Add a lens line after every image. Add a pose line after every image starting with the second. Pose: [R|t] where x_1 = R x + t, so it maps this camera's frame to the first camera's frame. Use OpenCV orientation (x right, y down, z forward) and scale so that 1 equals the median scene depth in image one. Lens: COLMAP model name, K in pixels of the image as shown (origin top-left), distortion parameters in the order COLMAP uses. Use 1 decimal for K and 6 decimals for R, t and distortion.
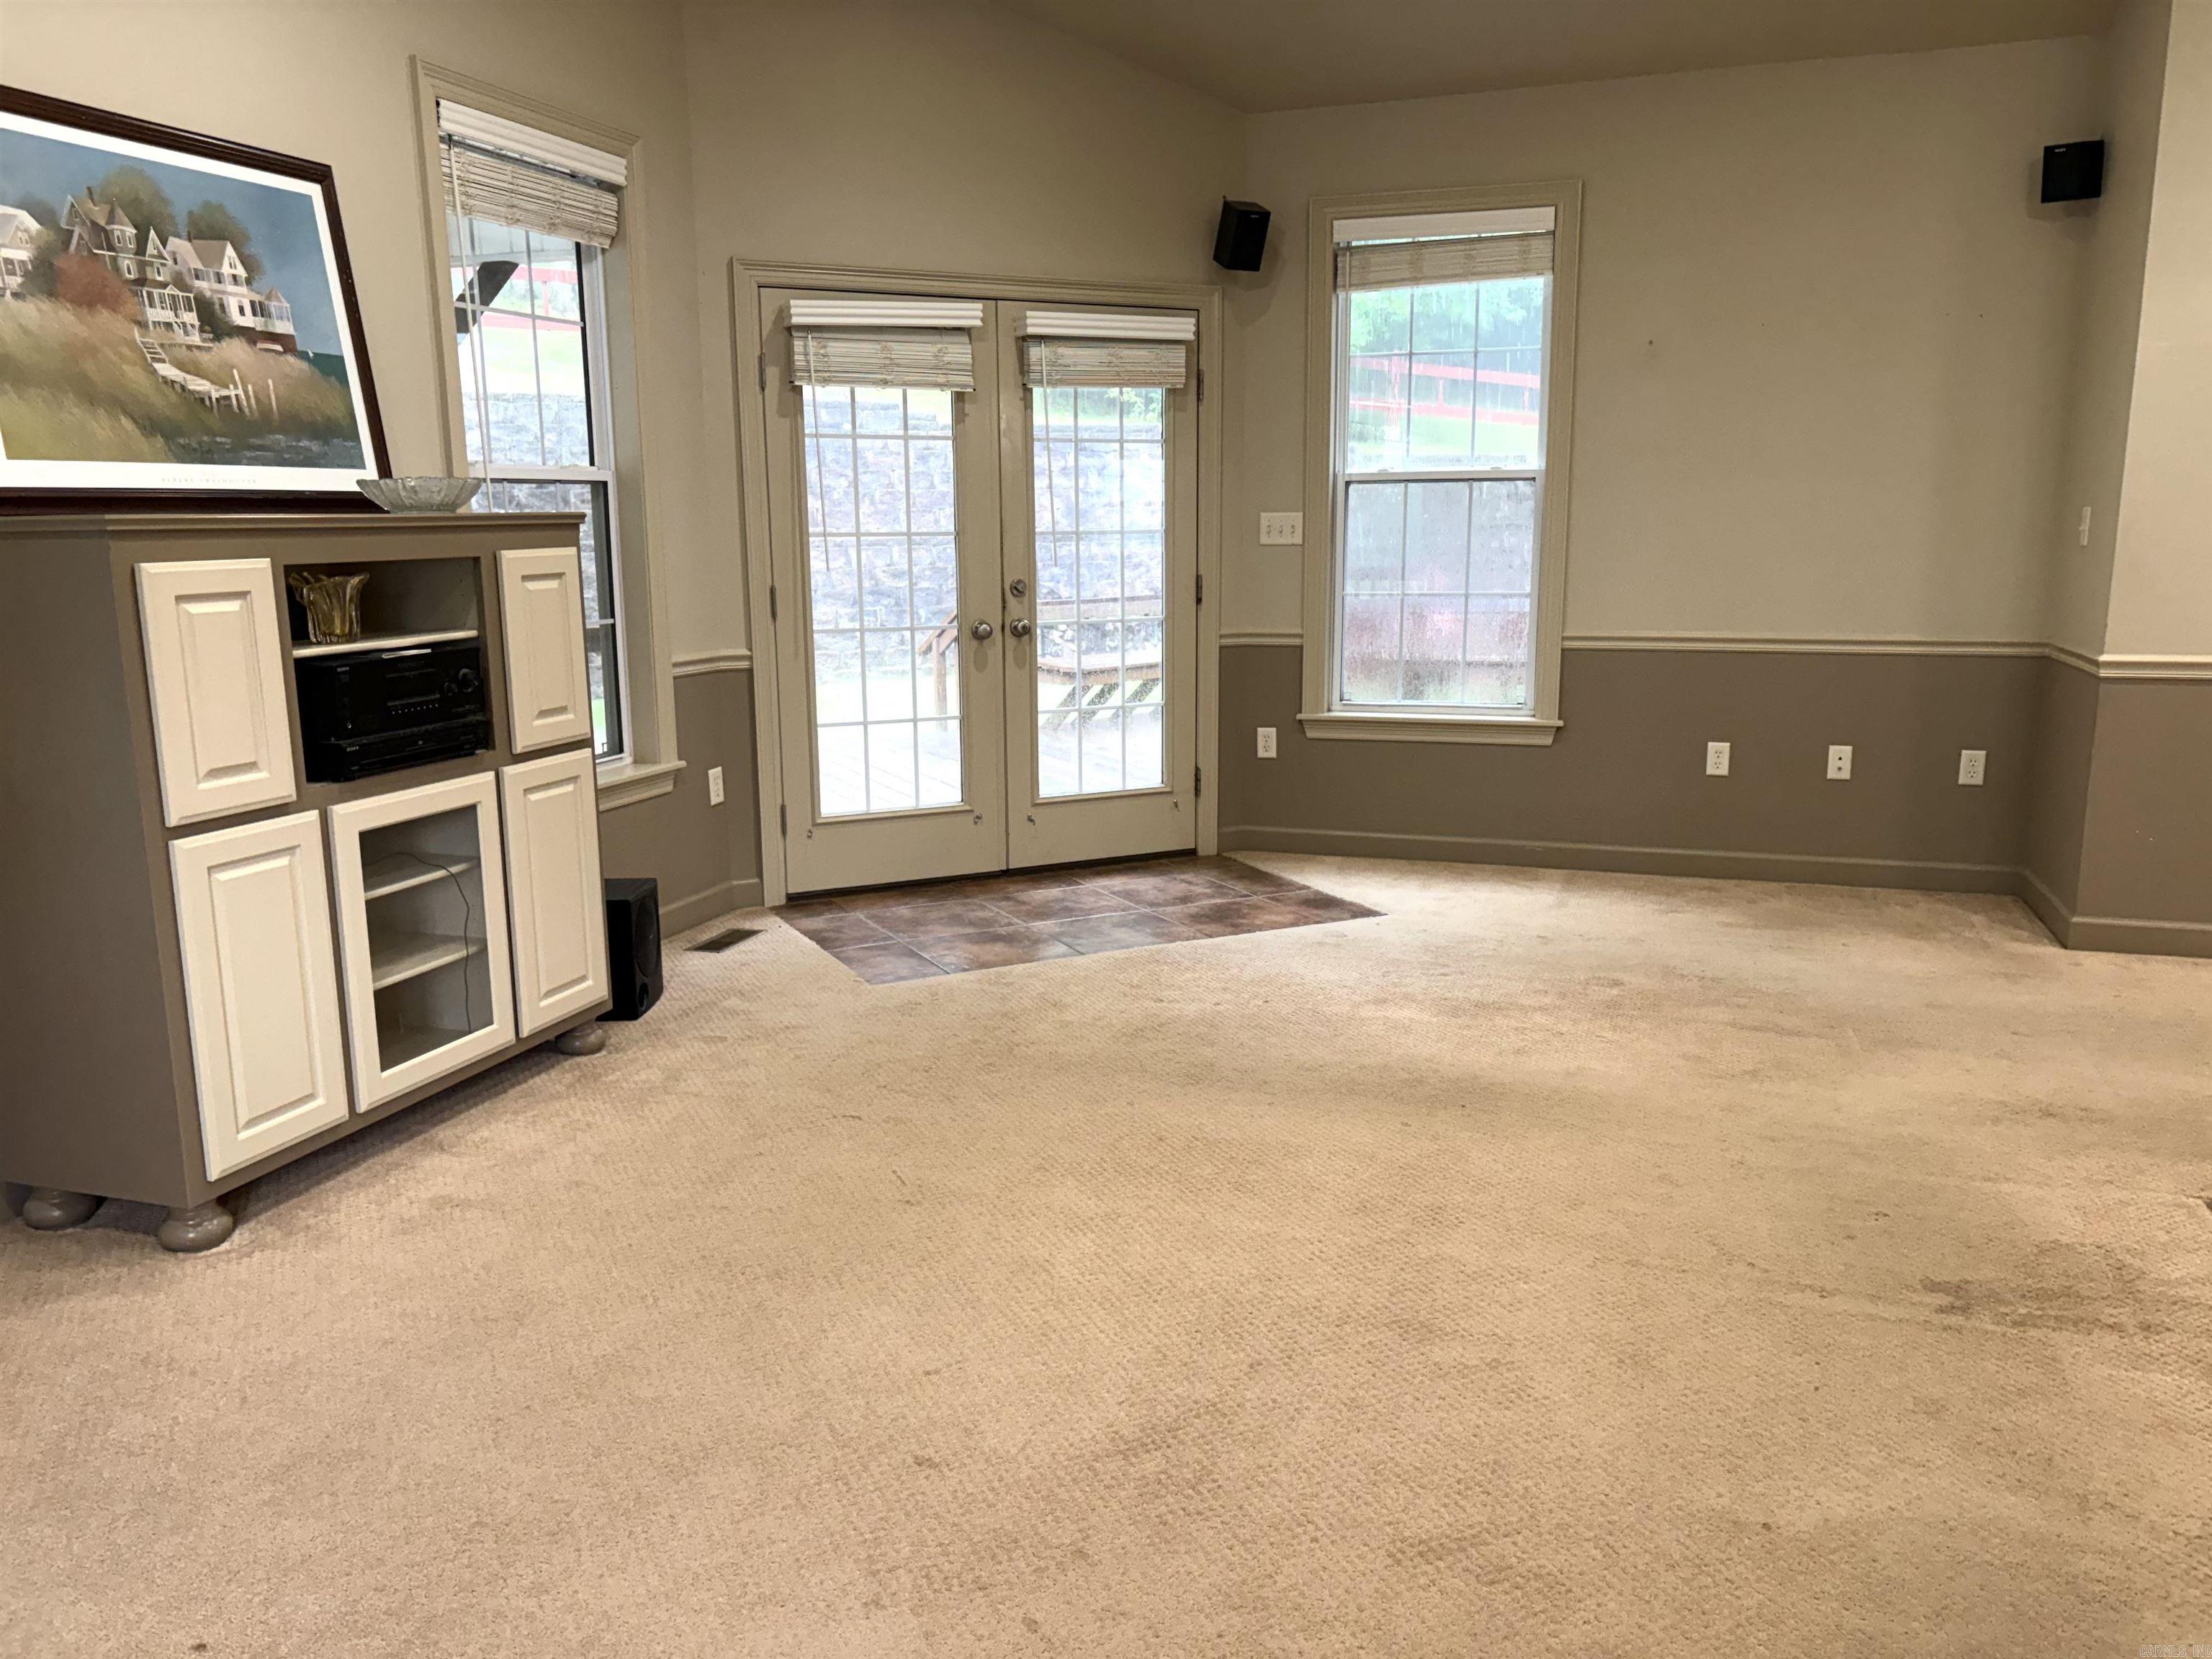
lens RADIAL K [[1678.6, 0, 1106.0], [0, 1678.6, 829.5], [0, 0, 1]] dist [0.030833, -0.026636]
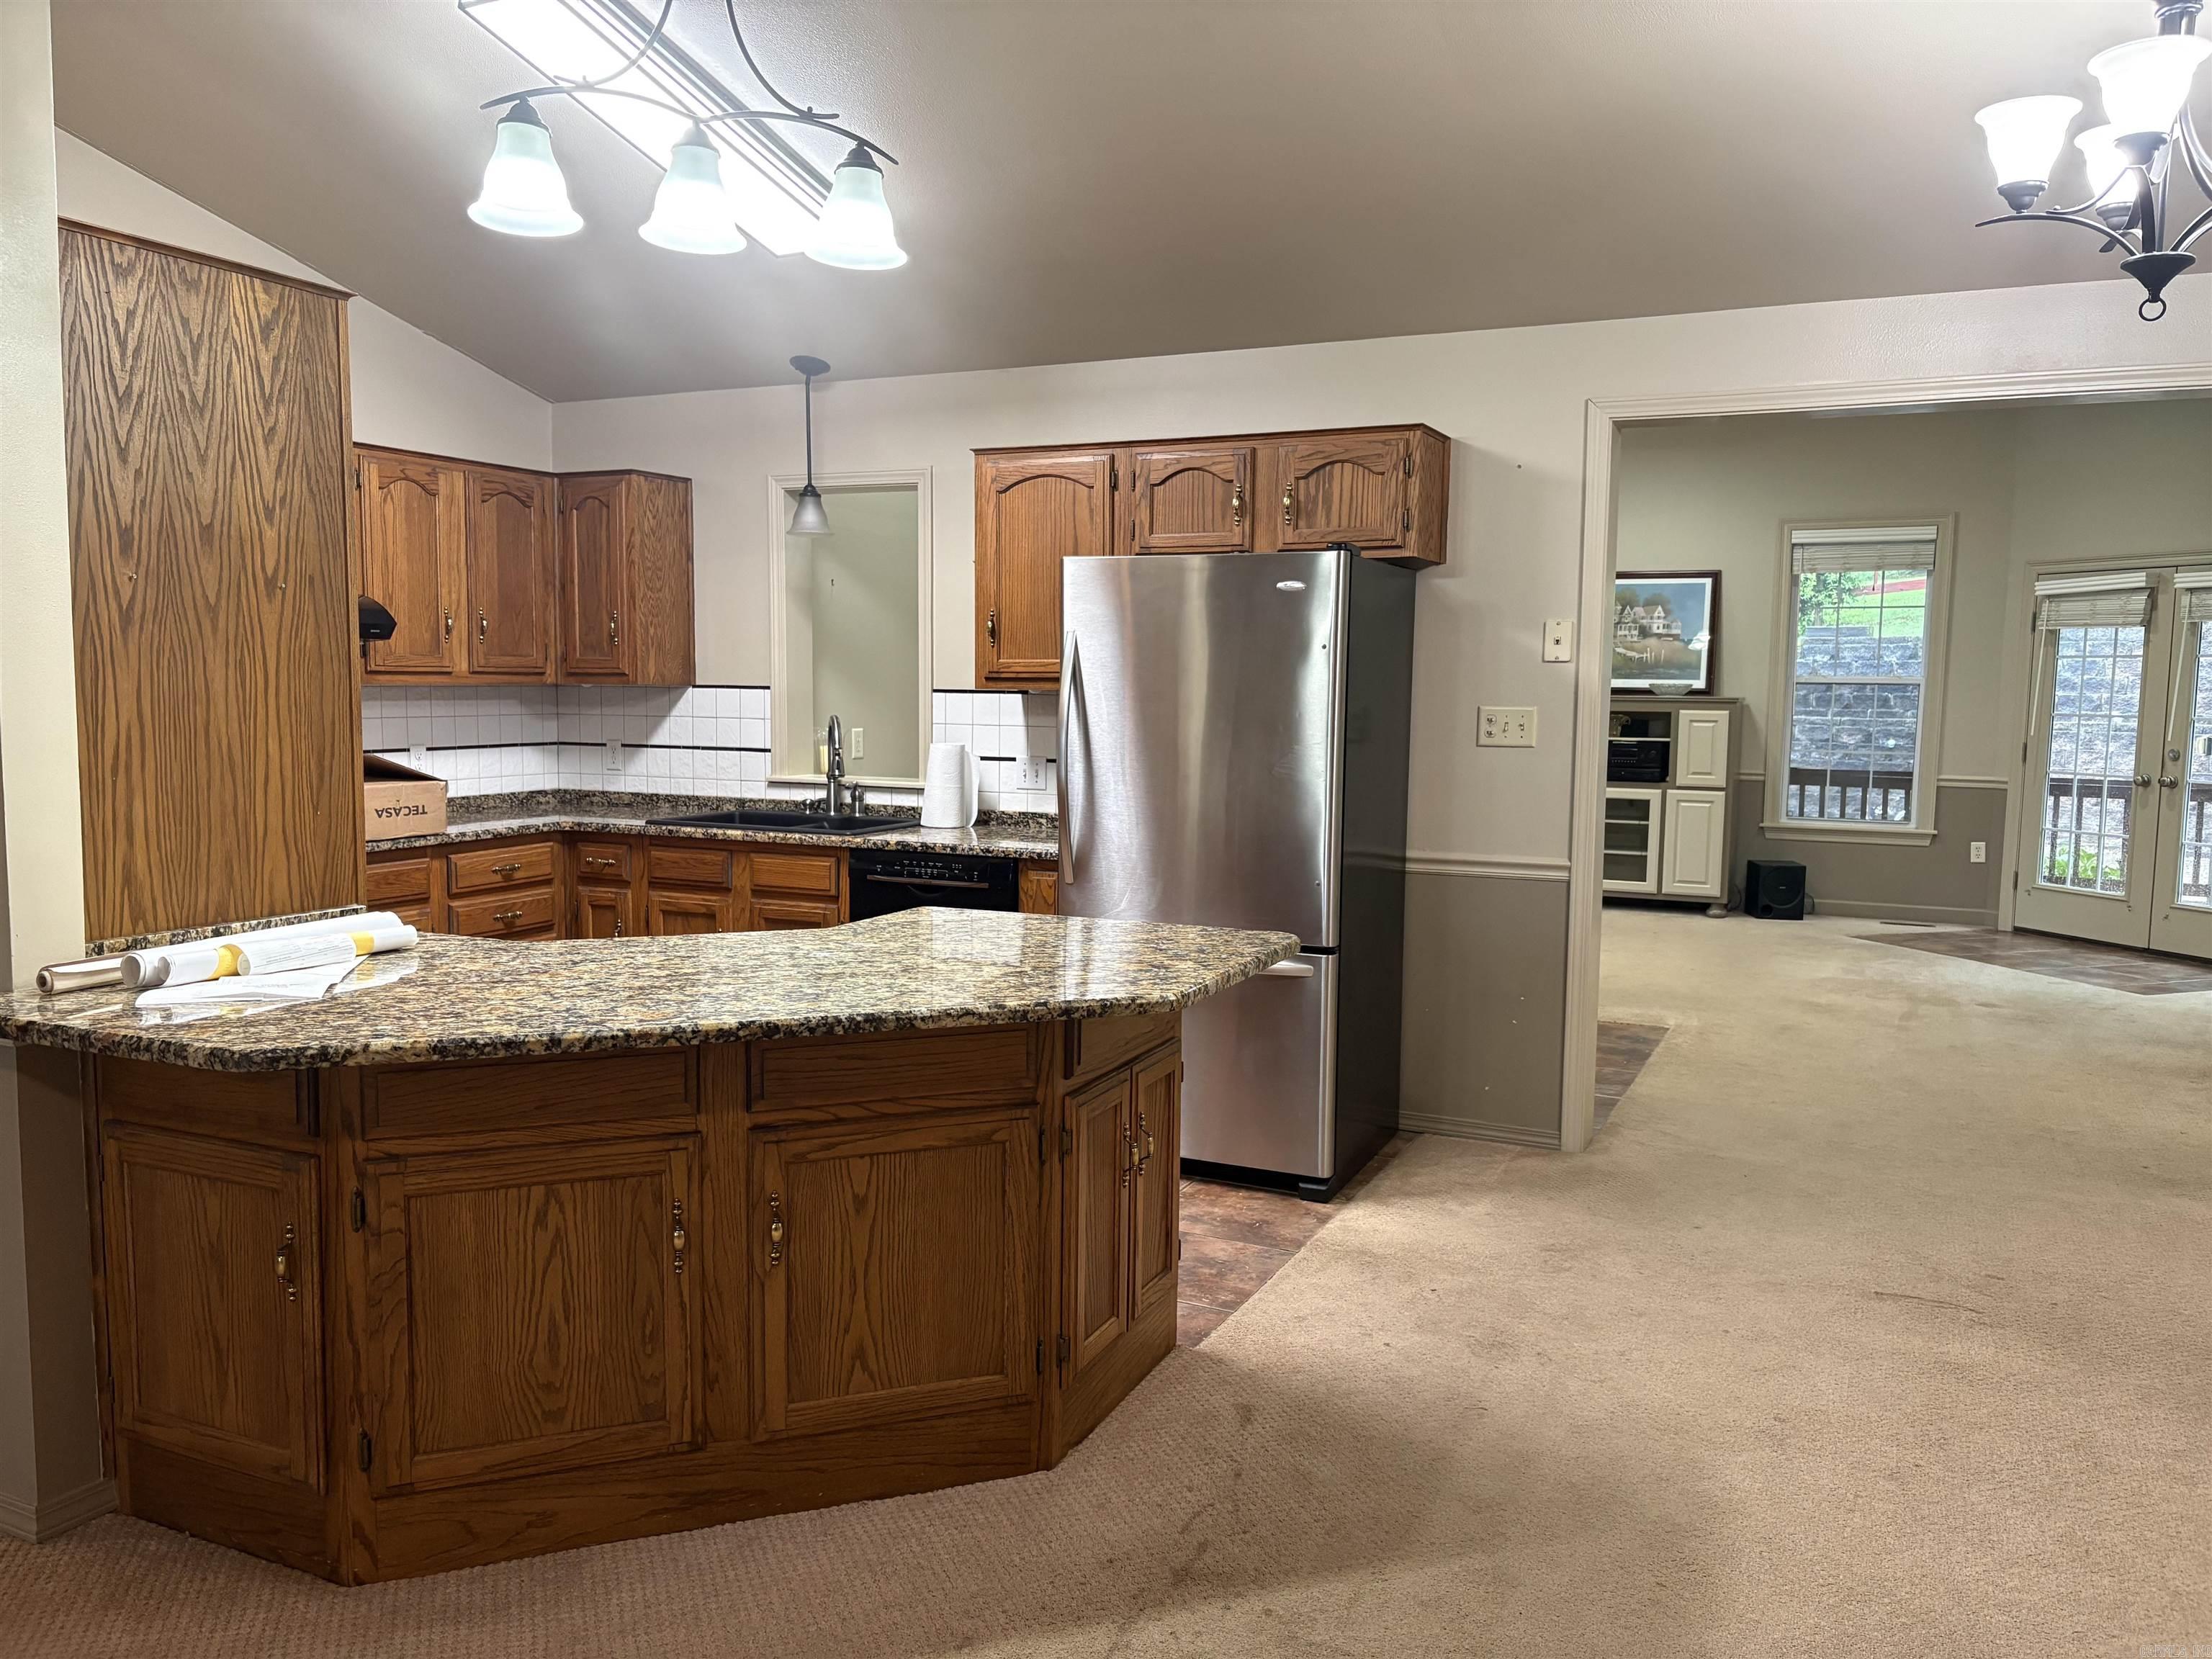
lens RADIAL K [[1682.6, 0, 1109.8], [0, 1682.6, 848.4], [0, 0, 1]] dist [0.030700, -0.008597]
pose [[-0.114043, 0.105321, -0.987877, 2.553025], [-0.197797, 0.972050, 0.126468, -0.116980], [0.973586, 0.209822, -0.090023, 0.417345]]
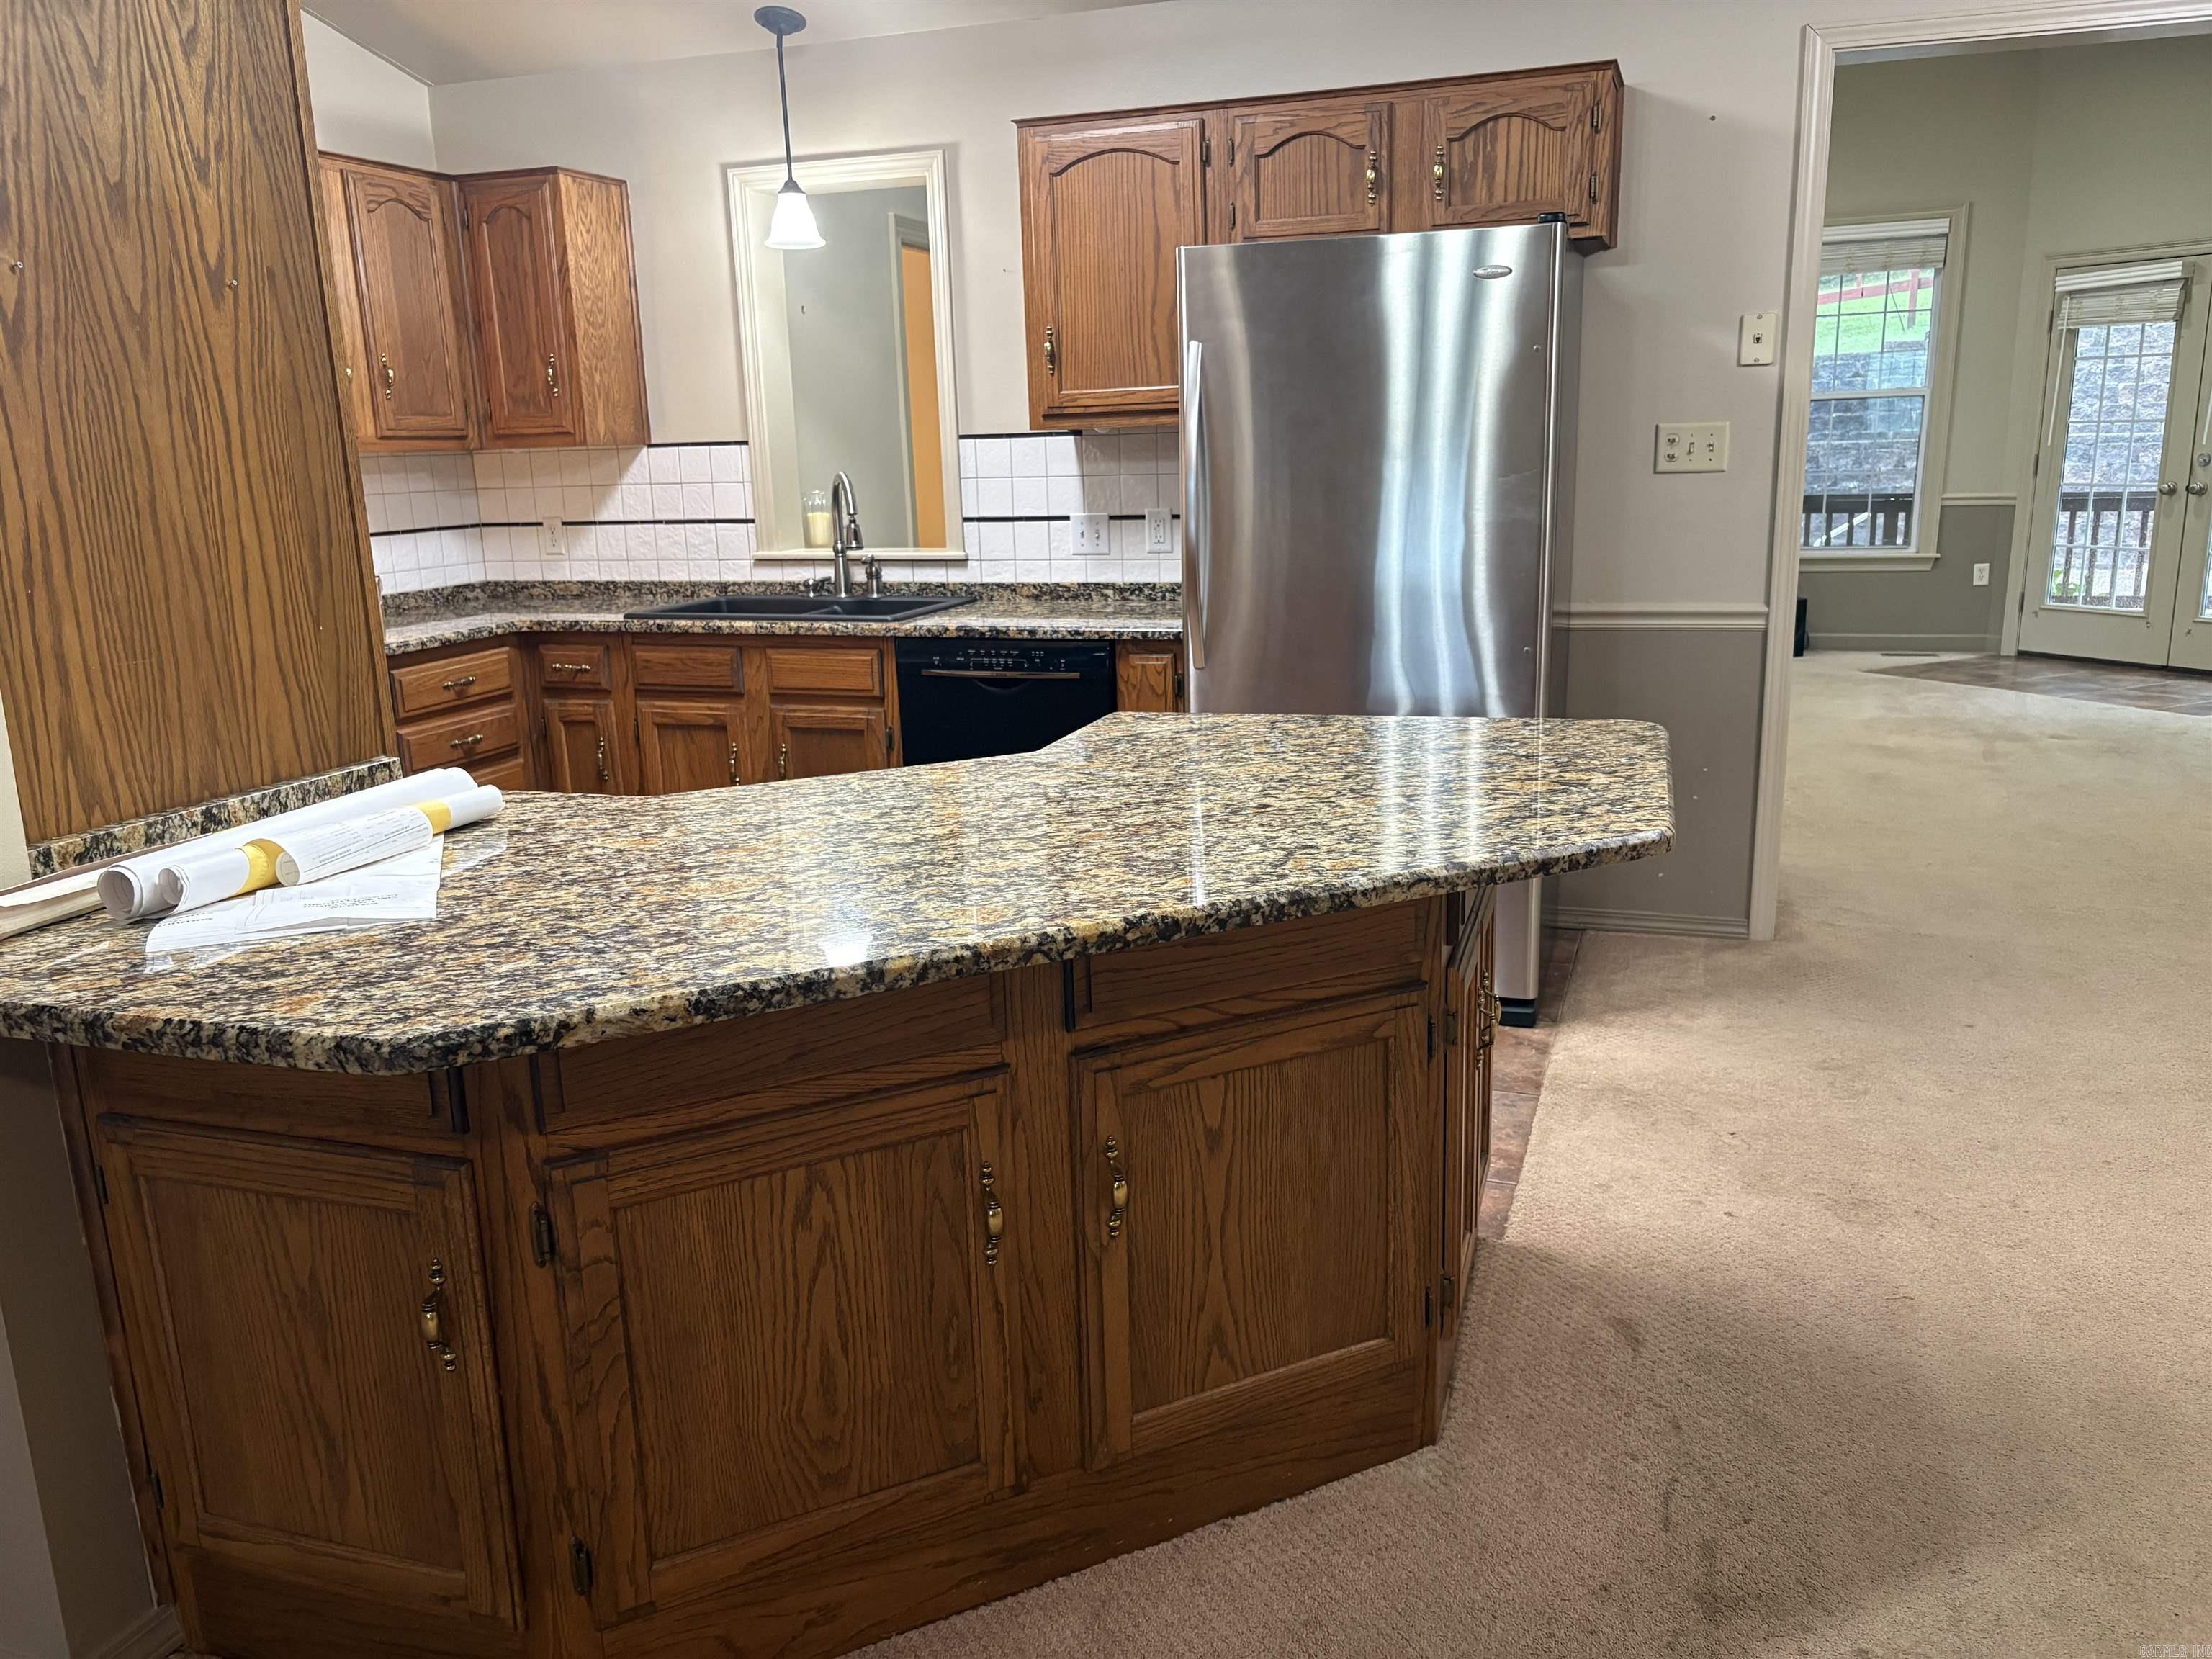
lens RADIAL K [[1683.5, 0, 1123.9], [0, 1683.5, 845.6], [0, 0, 1]] dist [0.046212, -0.046655]
pose [[-0.005604, 0.242544, -0.970124, 2.332978], [-0.159811, 0.957453, 0.240299, -0.059065], [0.987132, 0.156383, 0.033396, 0.207636]]
